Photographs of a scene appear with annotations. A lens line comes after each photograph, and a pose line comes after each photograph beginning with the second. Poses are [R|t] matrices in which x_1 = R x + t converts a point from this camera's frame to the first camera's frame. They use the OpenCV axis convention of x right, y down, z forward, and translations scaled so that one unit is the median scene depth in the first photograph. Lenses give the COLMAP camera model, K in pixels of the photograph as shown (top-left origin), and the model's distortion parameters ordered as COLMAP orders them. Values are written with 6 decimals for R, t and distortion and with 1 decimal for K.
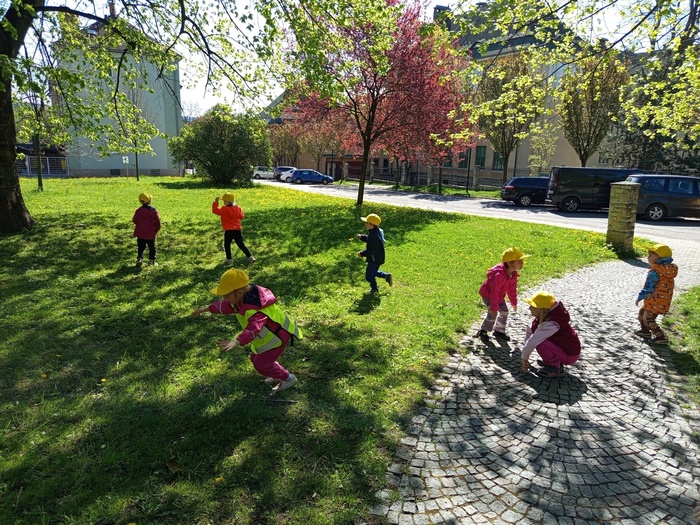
lens RADIAL K [[489.4, 0, 350.0], [0, 489.4, 262.5], [0, 0, 1]] dist [-0.001627, -0.000311]
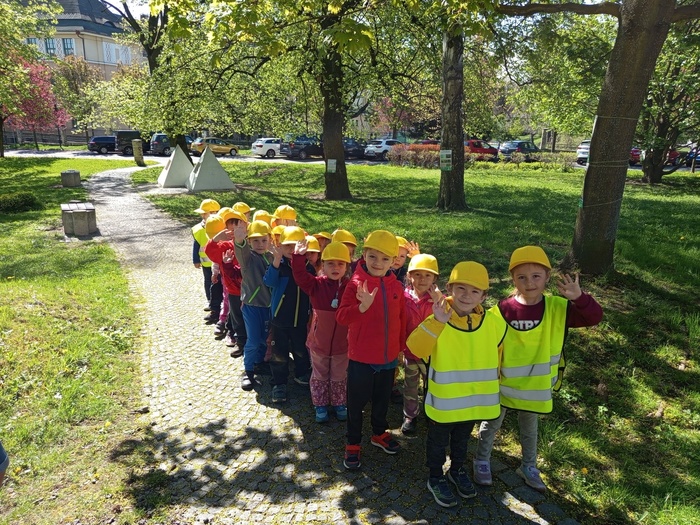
lens RADIAL K [[489.4, 0, 350.1], [0, 489.4, 262.4], [0, 0, 1]] dist [-0.001627, -0.000311]
pose [[0.717895, -0.208220, 0.664283, -0.236626], [0.141276, 0.977941, 0.153858, 0.112867], [-0.681665, -0.016607, 0.731475, -0.829890]]
